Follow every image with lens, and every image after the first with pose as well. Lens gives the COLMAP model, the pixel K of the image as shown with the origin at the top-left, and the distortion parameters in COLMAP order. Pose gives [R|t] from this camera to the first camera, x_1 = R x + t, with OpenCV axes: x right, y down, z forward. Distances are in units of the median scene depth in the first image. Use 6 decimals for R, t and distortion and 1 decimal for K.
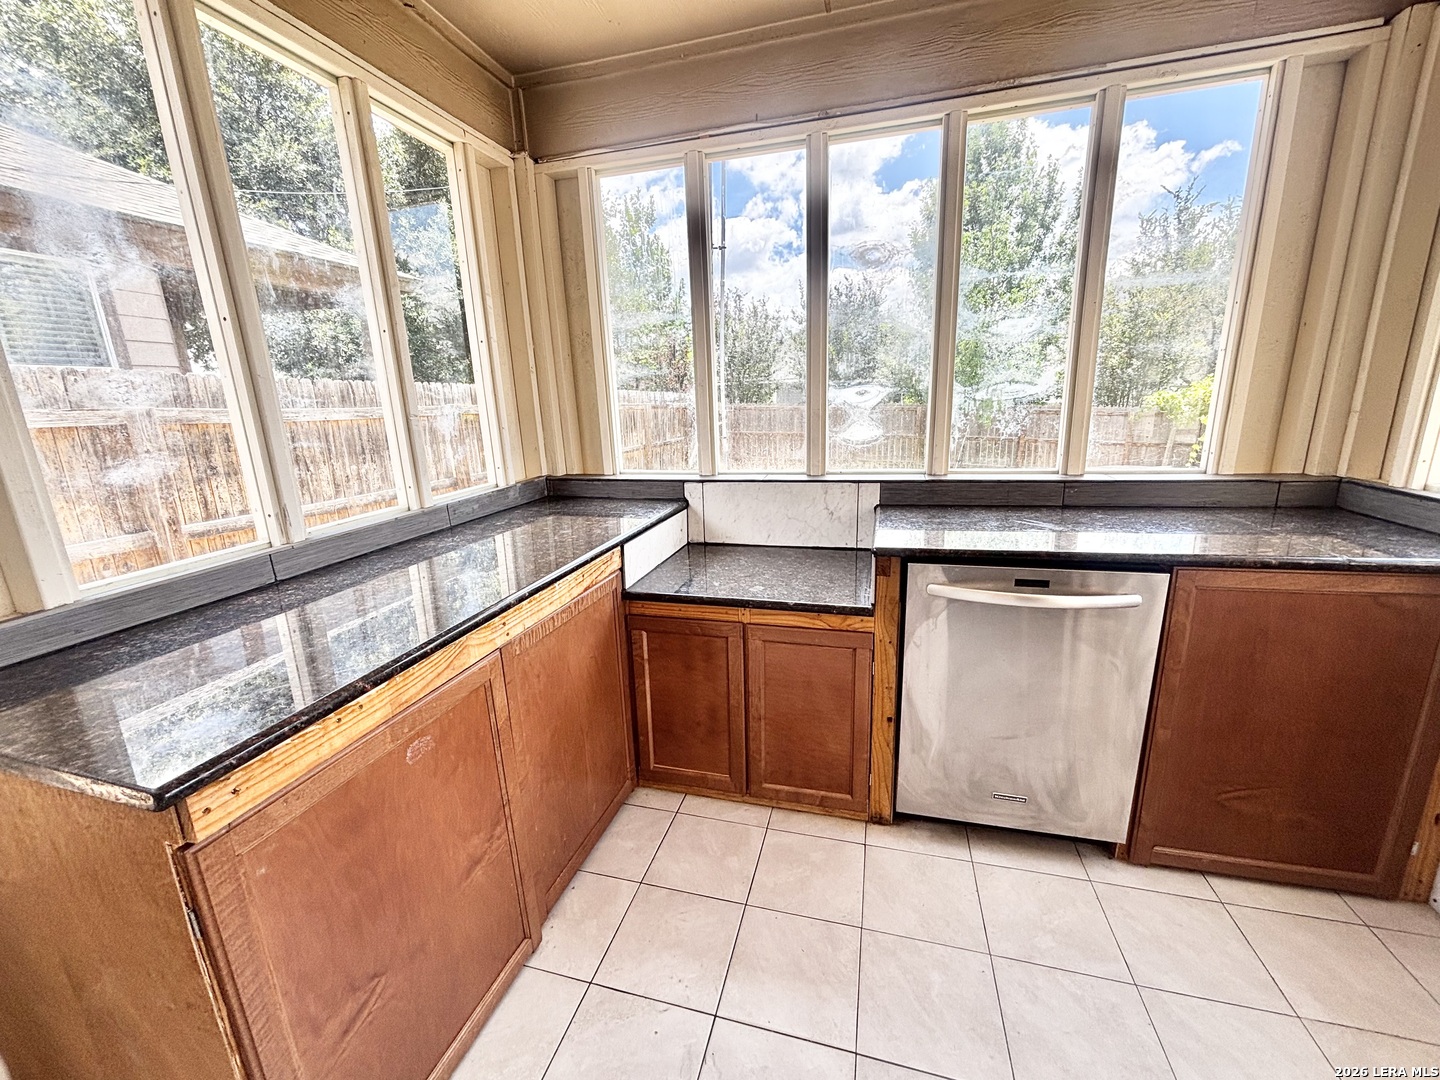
lens RADIAL K [[574.5, 0, 717.4], [0, 574.5, 543.5], [0, 0, 1]] dist [0.002751, -0.000151]
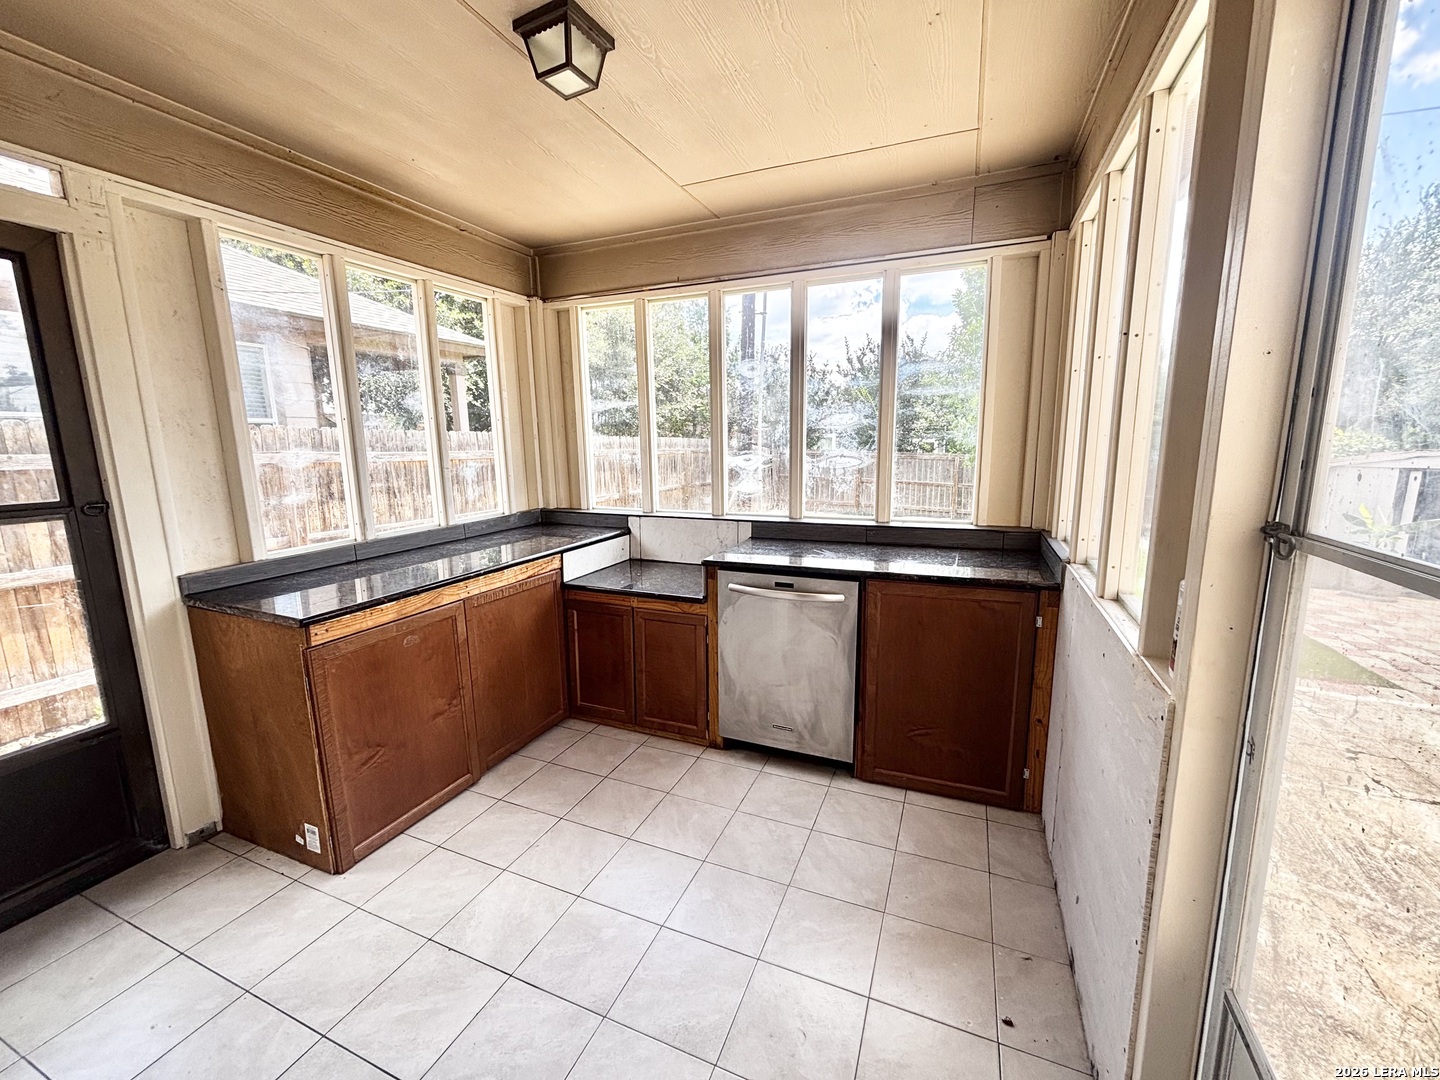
lens RADIAL K [[580.3, 0, 721.6], [0, 580.3, 547.6], [0, 0, 1]] dist [0.001072, -0.000235]
pose [[0.991388, 0.046950, -0.122254, 0.448295], [-0.054273, 0.996882, -0.057273, 0.052453], [0.119183, 0.063415, 0.990845, -0.511477]]
